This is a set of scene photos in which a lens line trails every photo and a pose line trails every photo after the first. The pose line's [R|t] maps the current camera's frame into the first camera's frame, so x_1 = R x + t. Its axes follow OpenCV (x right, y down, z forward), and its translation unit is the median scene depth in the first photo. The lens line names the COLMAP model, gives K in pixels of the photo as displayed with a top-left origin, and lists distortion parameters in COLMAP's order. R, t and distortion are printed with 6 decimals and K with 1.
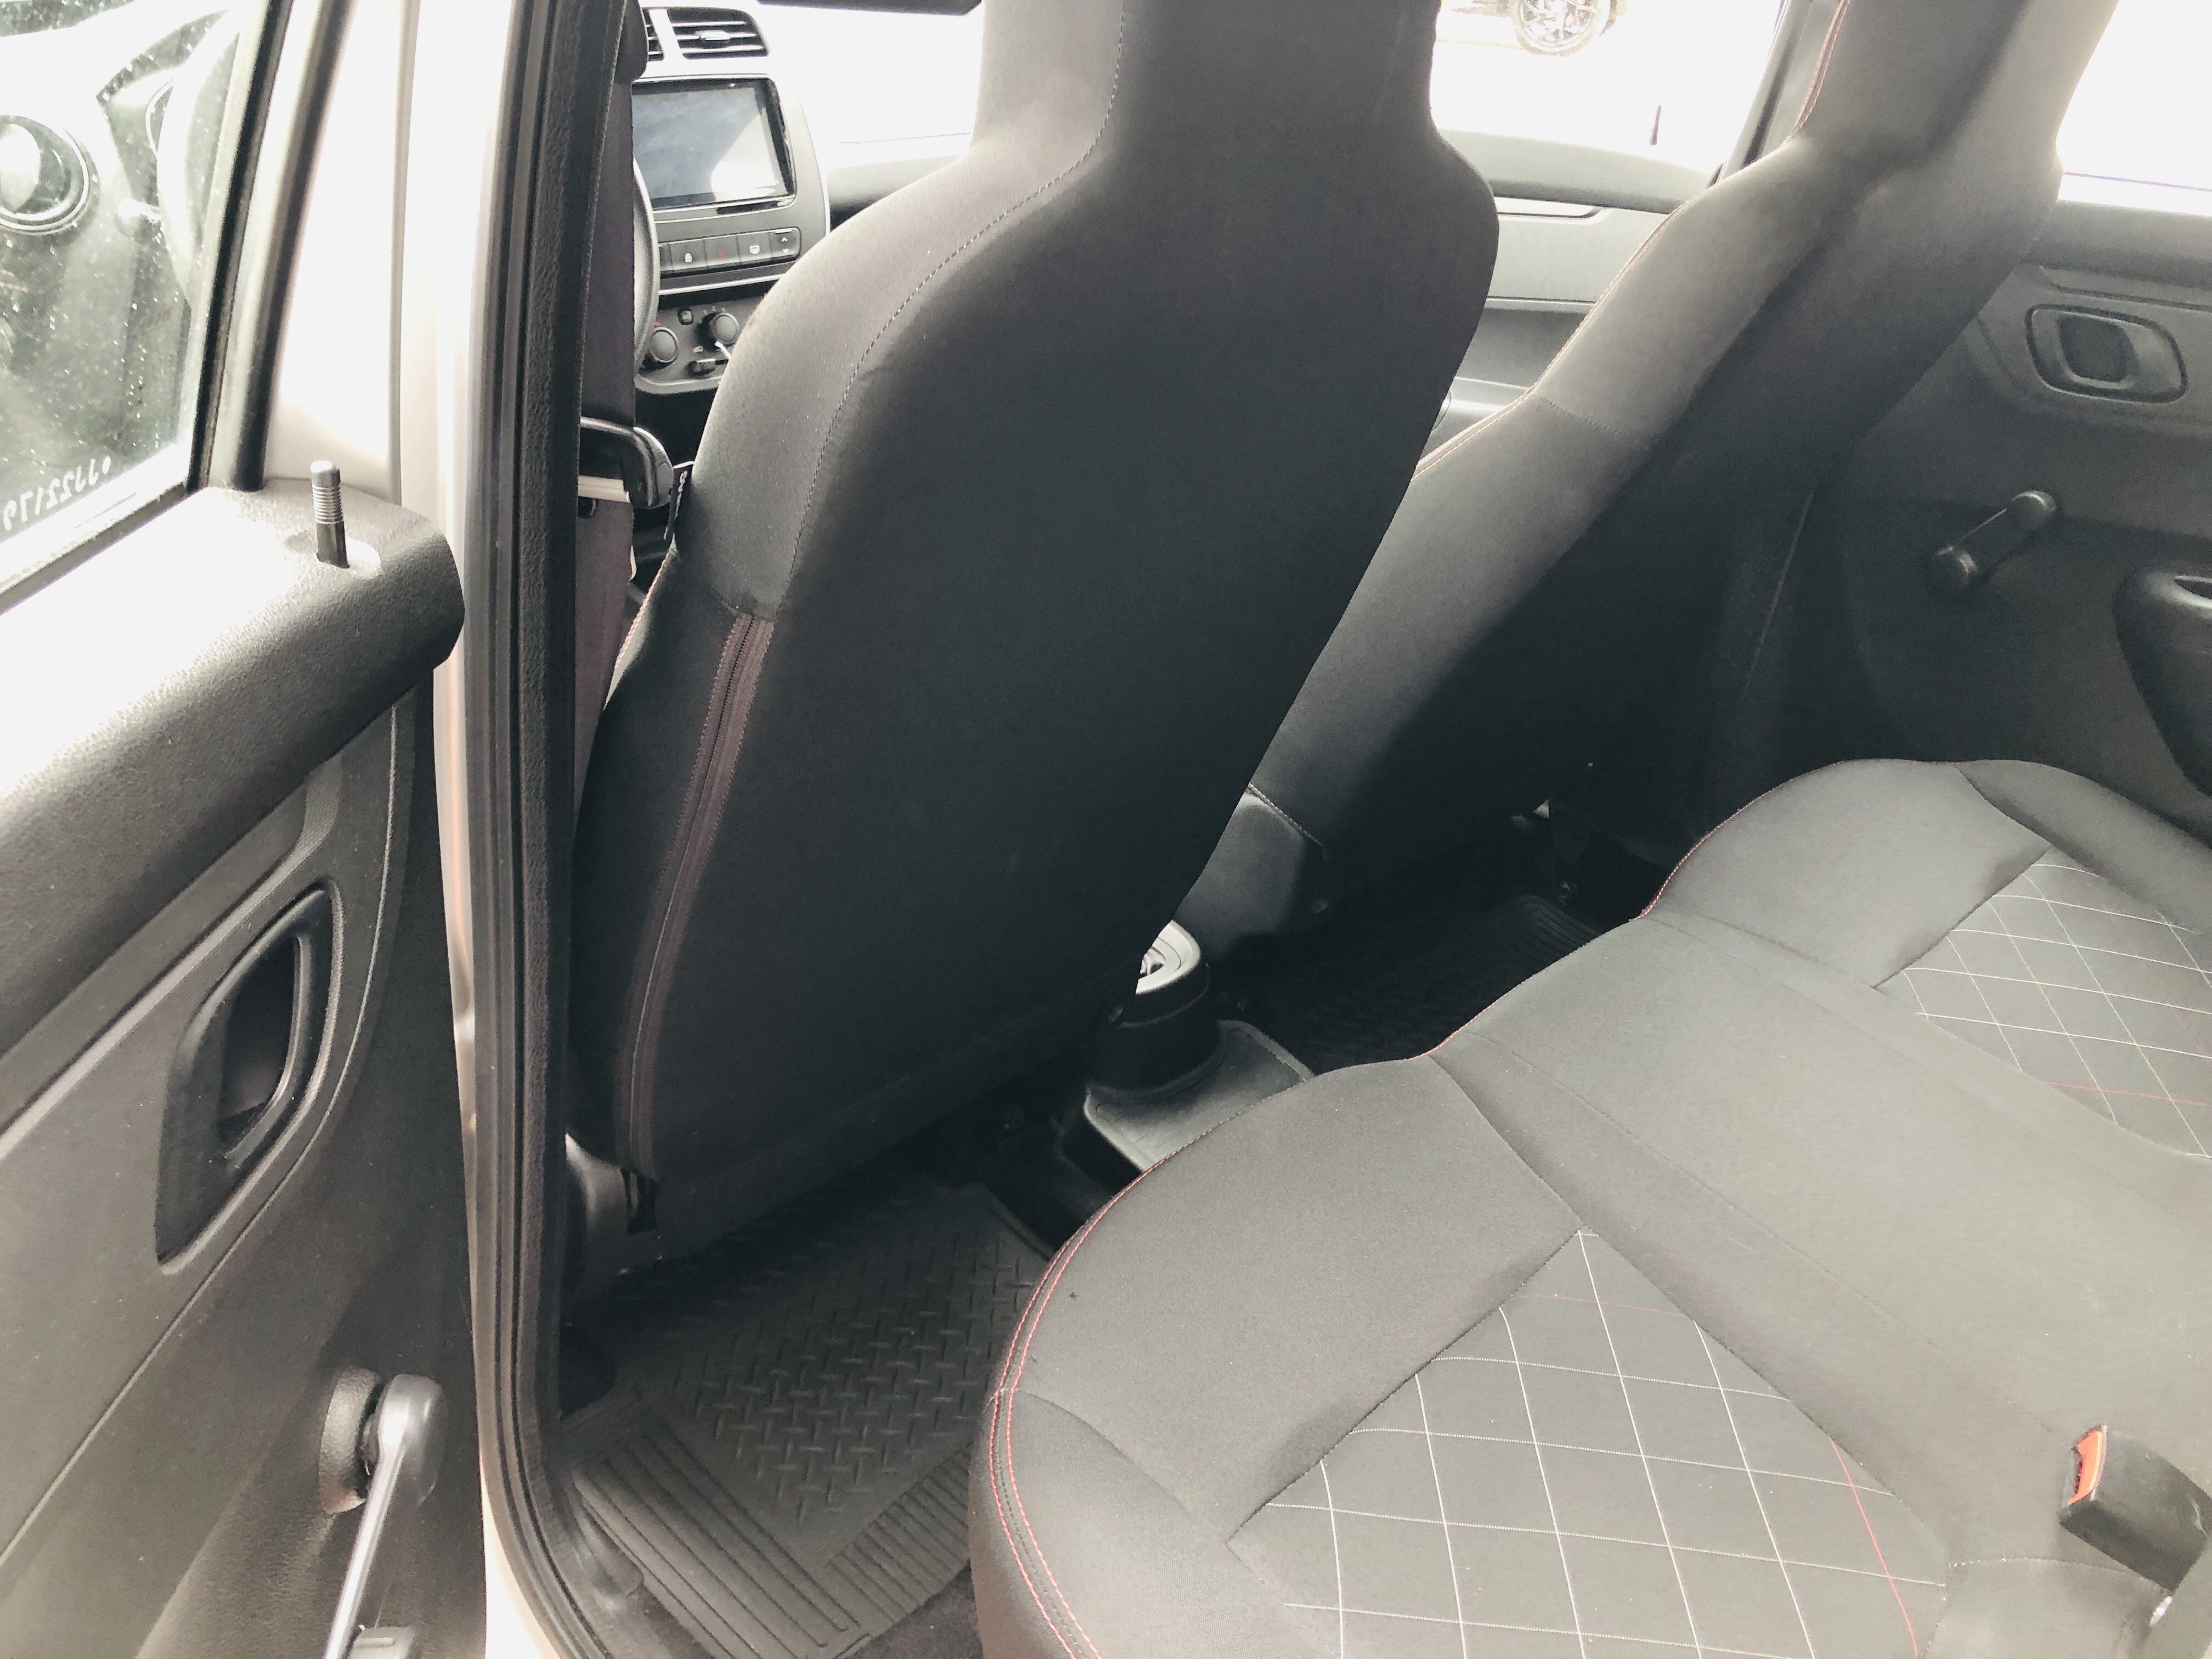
lens RADIAL K [[1803.2, 0, 1113.1], [0, 1803.2, 837.4], [0, 0, 1]] dist [0.072920, -0.126430]
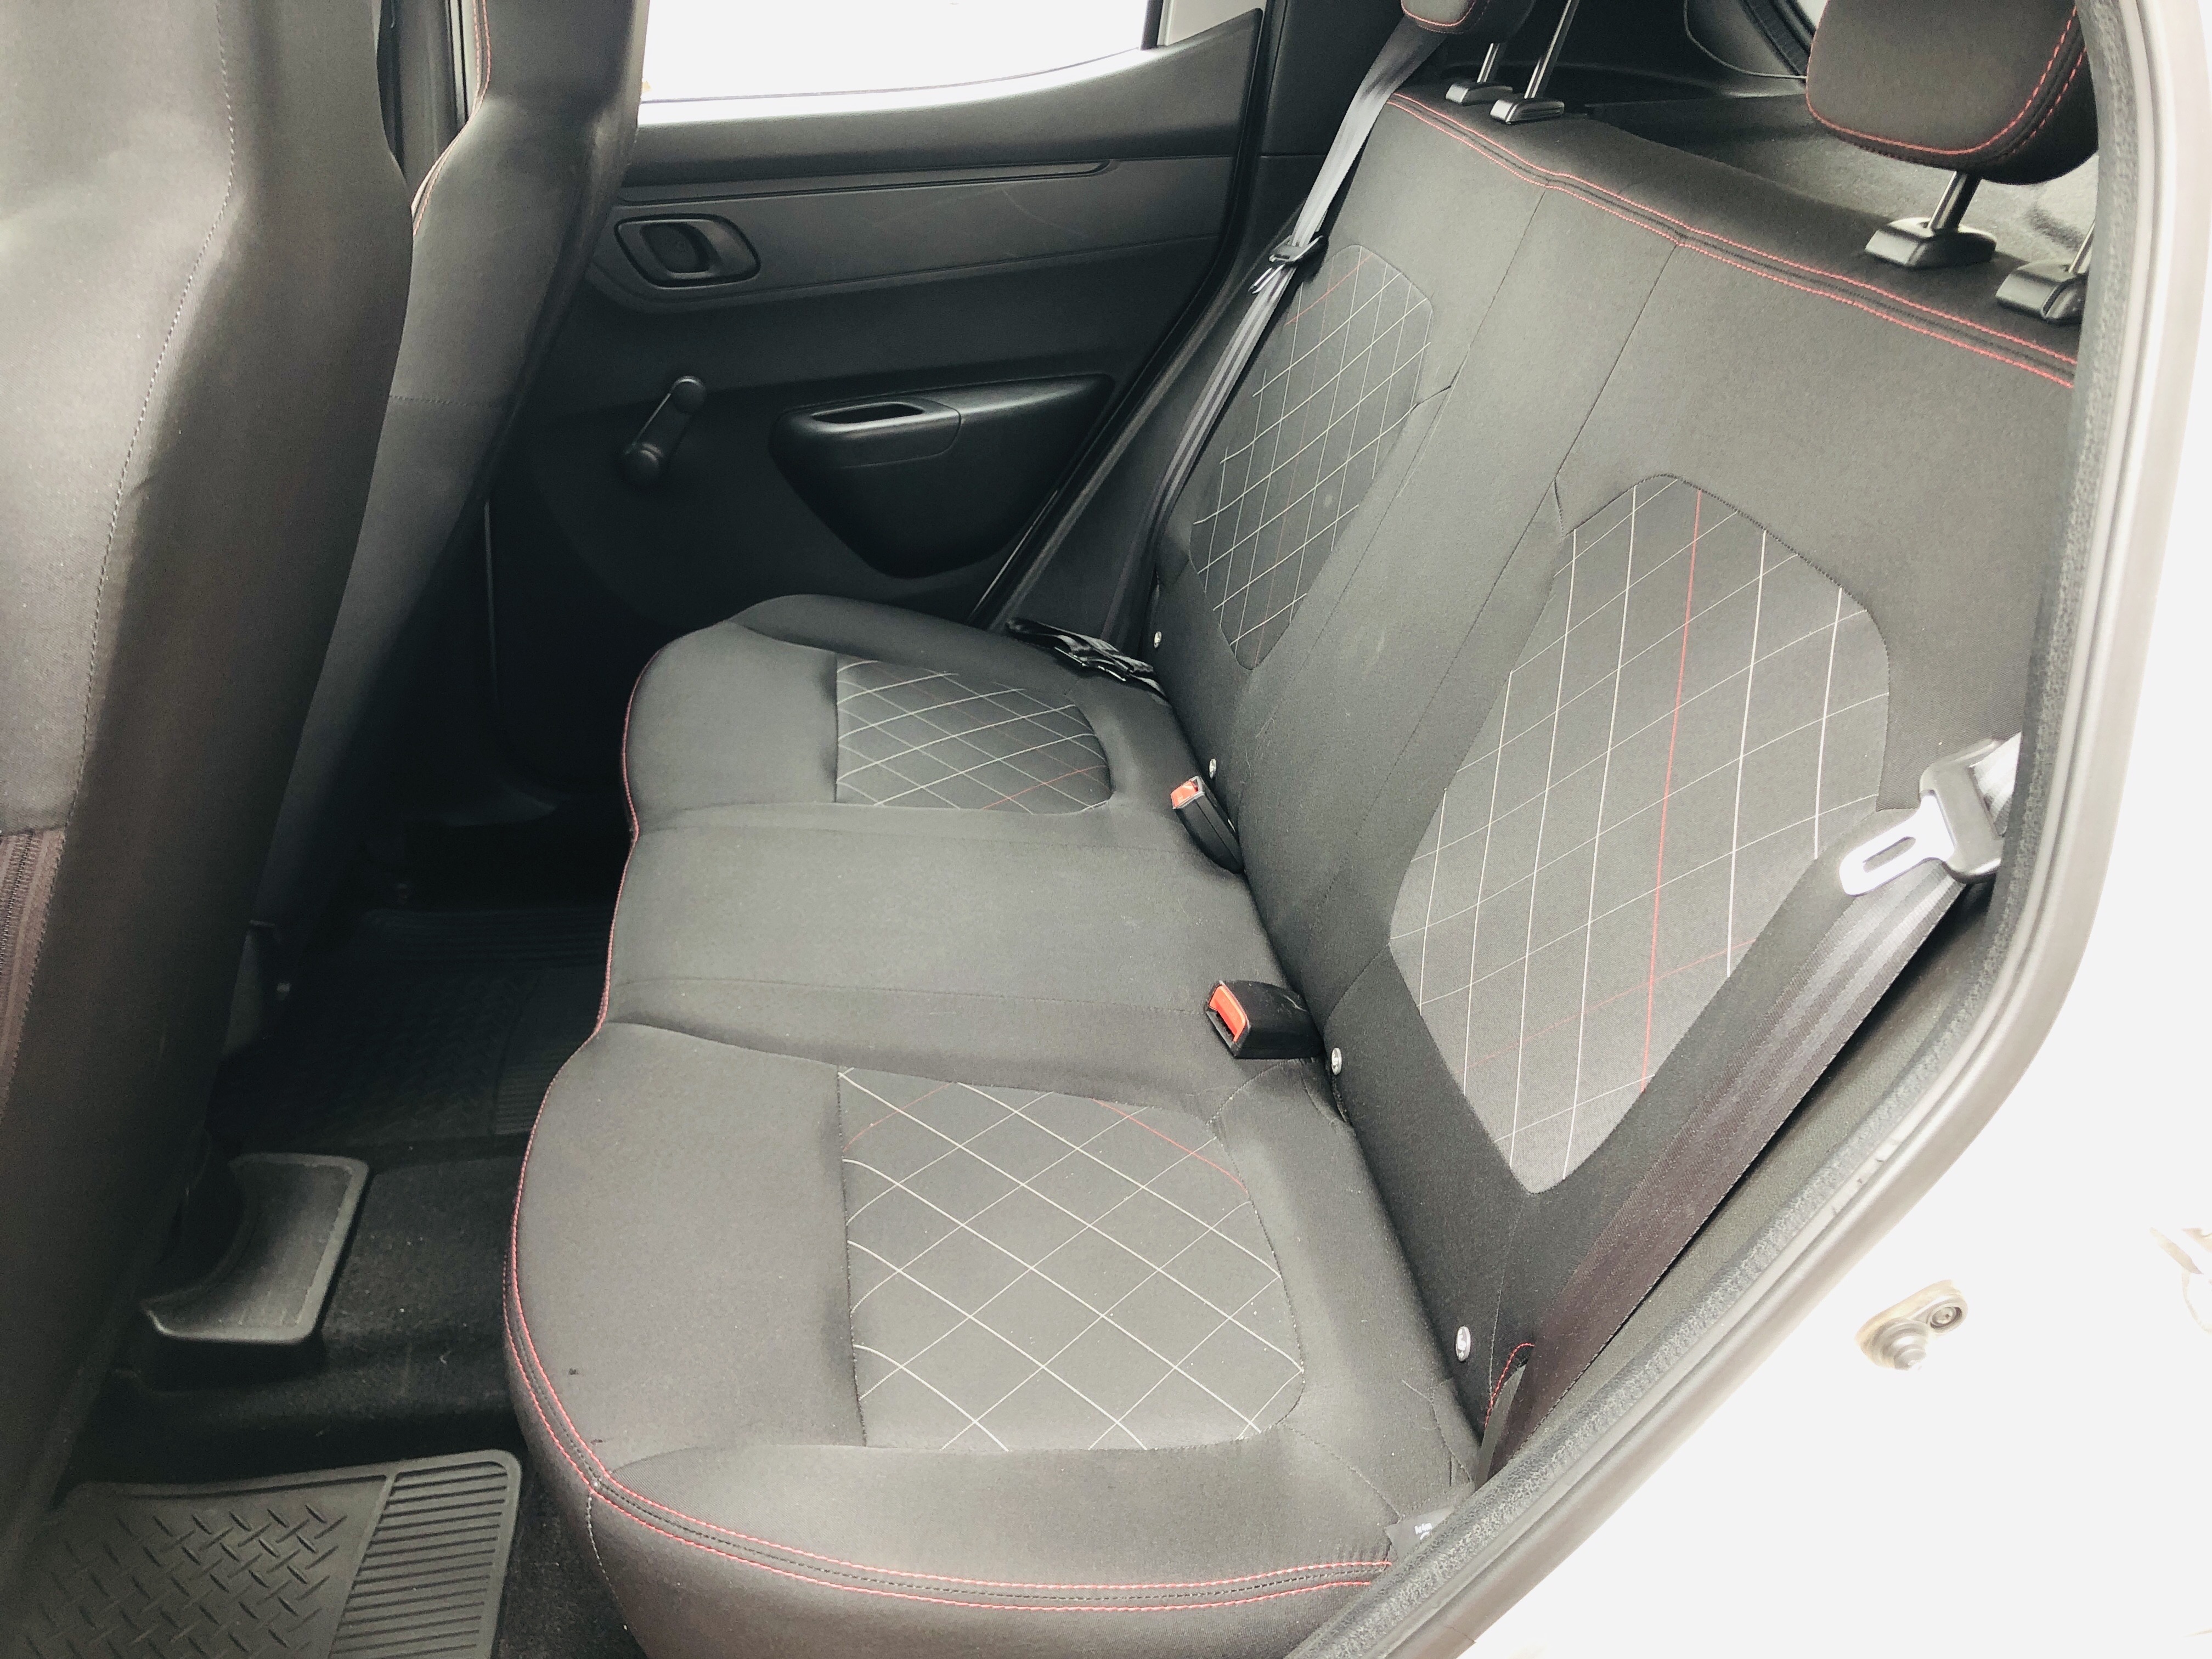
lens RADIAL K [[1866.8, 0, 1106.0], [0, 1866.8, 829.5], [0, 0, 1]] dist [0.037897, -0.142574]
pose [[0.562250, -0.401423, 0.723004, -0.329029], [0.389504, 0.899782, 0.196672, -0.063109], [-0.729494, 0.171034, 0.662258, 0.072171]]
